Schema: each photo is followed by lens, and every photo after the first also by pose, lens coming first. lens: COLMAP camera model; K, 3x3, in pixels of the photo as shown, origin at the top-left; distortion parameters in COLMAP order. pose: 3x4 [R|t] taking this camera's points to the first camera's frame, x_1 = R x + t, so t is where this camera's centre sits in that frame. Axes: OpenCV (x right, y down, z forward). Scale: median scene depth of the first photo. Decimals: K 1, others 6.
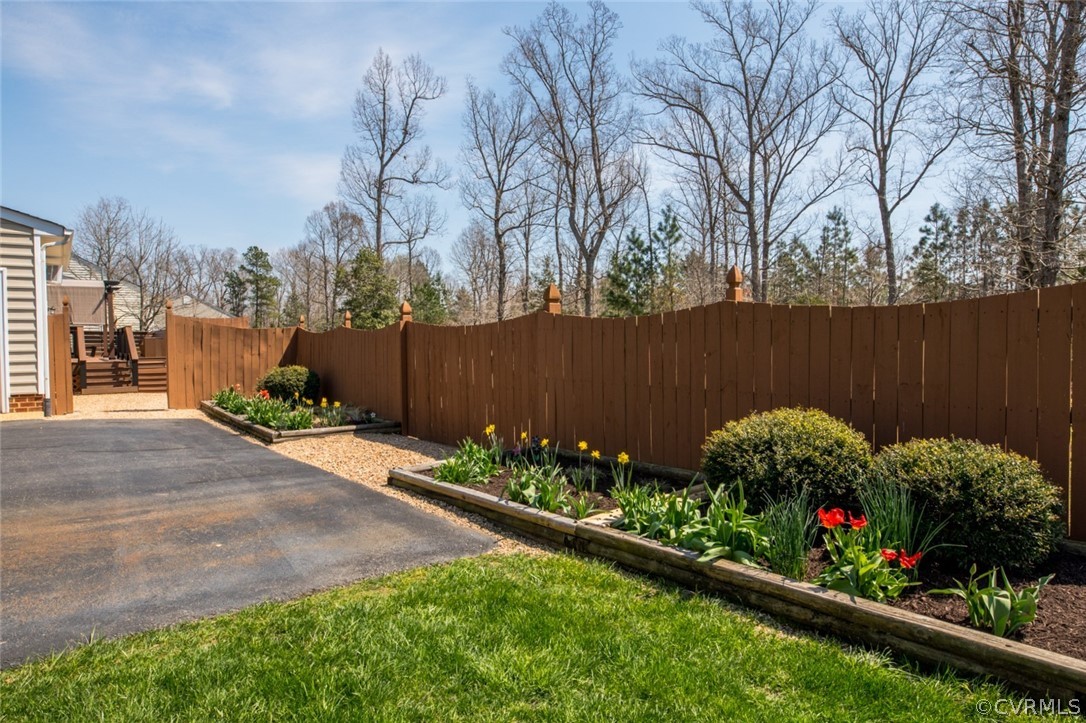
lens RADIAL K [[634.9, 0, 537.6], [0, 634.9, 359.2], [0, 0, 1]] dist [-0.018167, 0.001391]
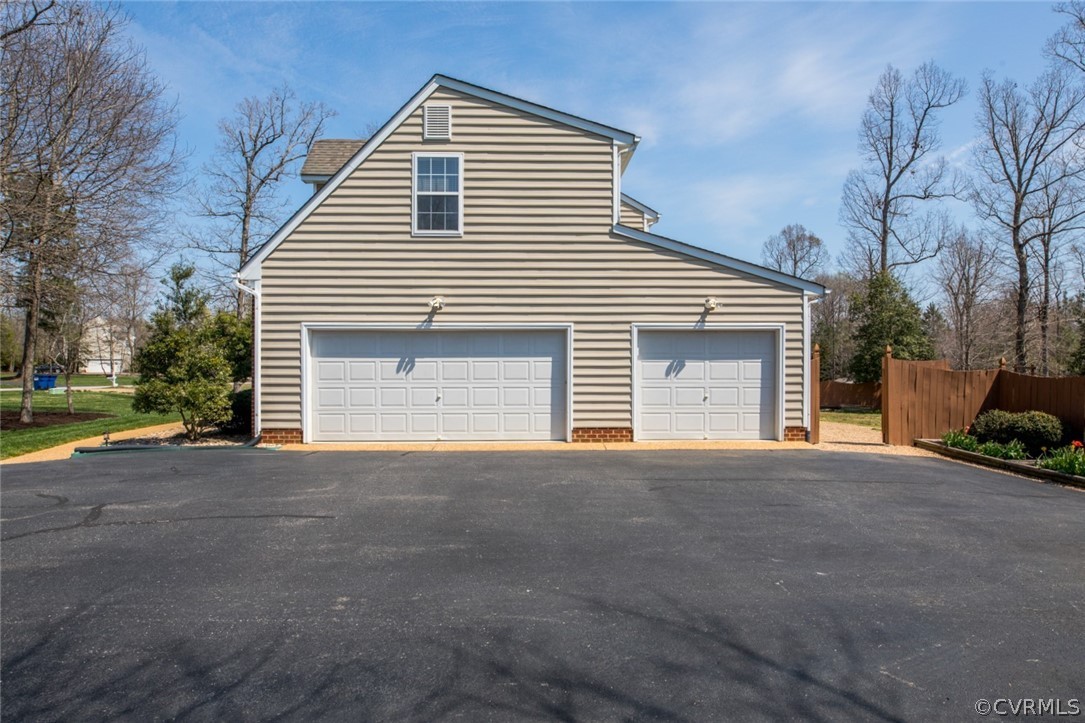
lens RADIAL K [[634.3, 0, 537.1], [0, 634.3, 359.2], [0, 0, 1]] dist [-0.018167, 0.001391]
pose [[0.826373, 0.006857, -0.563081, -0.146716], [-0.022396, 0.999535, -0.020695, -0.010277], [0.562677, 0.029712, 0.826143, -0.079432]]
